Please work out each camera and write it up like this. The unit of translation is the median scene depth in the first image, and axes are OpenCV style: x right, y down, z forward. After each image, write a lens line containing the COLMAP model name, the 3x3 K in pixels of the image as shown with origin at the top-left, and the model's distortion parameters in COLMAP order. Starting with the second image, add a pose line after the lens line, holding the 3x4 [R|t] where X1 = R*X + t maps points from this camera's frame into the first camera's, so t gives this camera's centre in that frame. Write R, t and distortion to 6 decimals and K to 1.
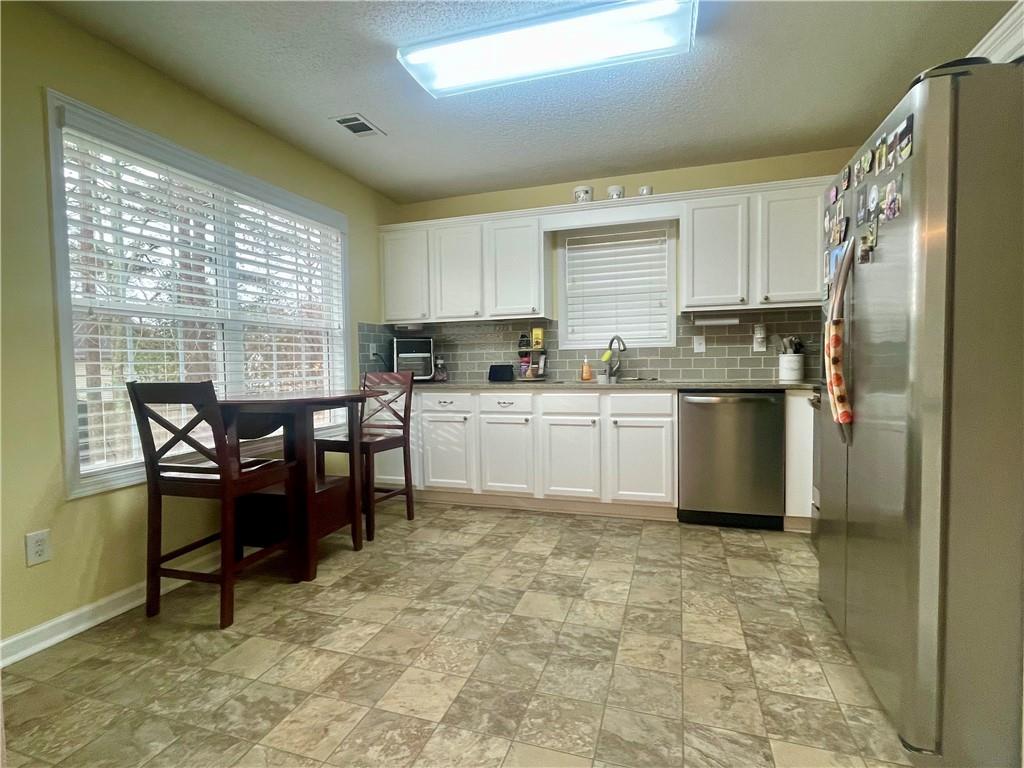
lens RADIAL K [[519.3, 0, 508.4], [0, 519.3, 383.6], [0, 0, 1]] dist [0.002199, 0.000229]
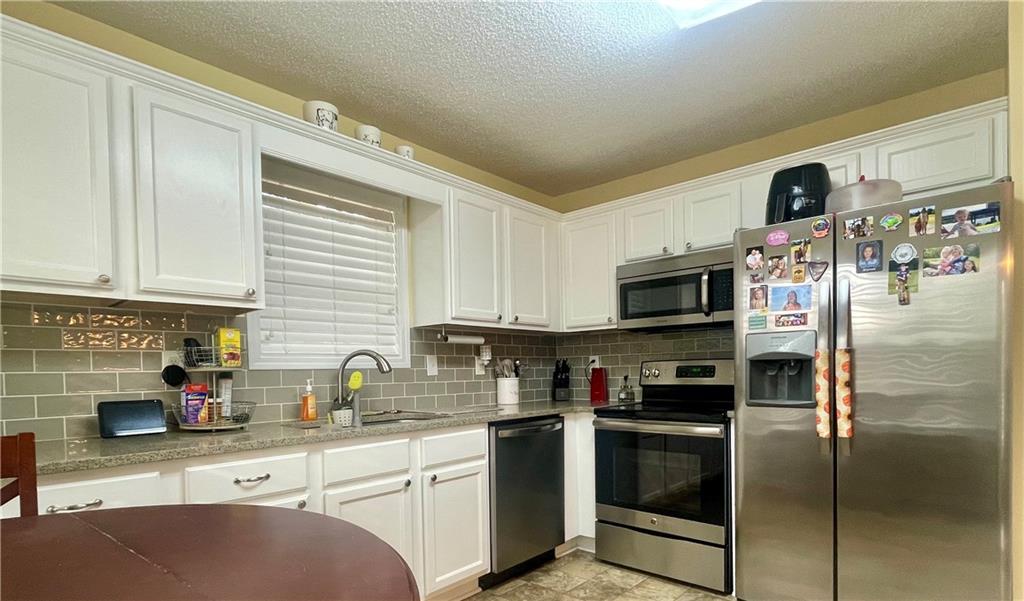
lens RADIAL K [[528.9, 0, 518.0], [0, 528.9, 385.8], [0, 0, 1]] dist [0.003017, 0.000060]
pose [[0.392028, -0.012714, 0.919866, -0.350361], [0.052103, 0.998606, -0.008403, -0.030911], [-0.918477, 0.051222, 0.392144, 0.568511]]
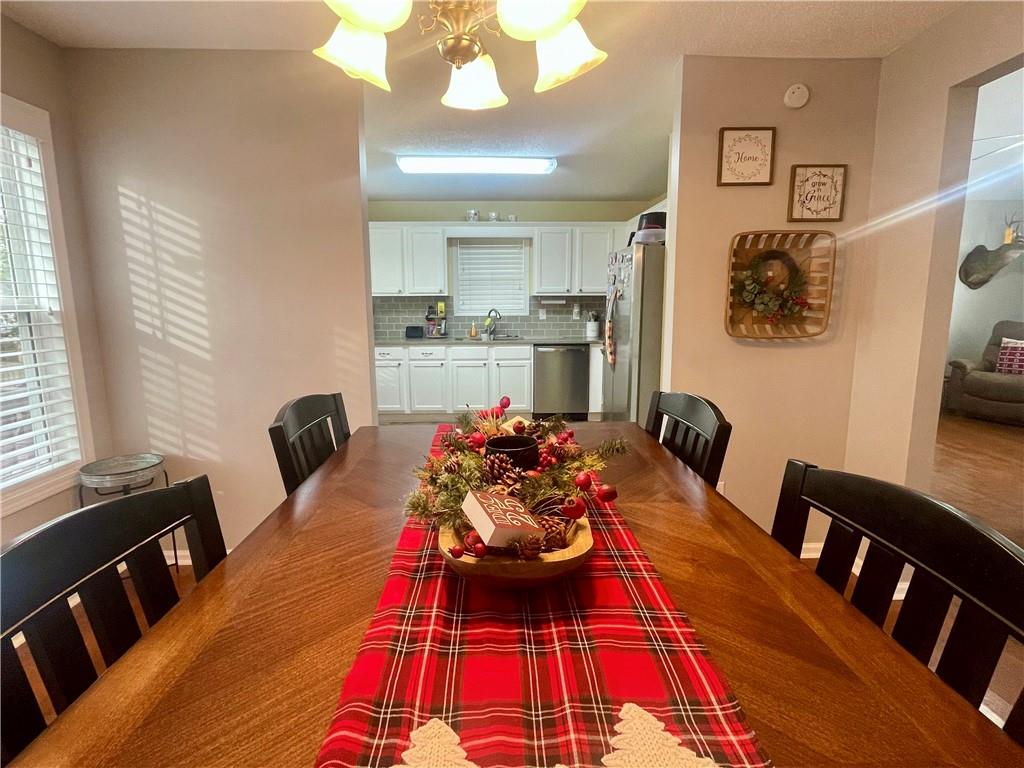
lens RADIAL K [[519.3, 0, 506.2], [0, 519.3, 381.8], [0, 0, 1]] dist [0.002199, 0.000229]
pose [[0.944313, -0.039718, 0.326642, -0.284644], [0.002475, 0.993518, 0.113651, -0.052610], [-0.329038, -0.106514, 0.938290, -0.518470]]
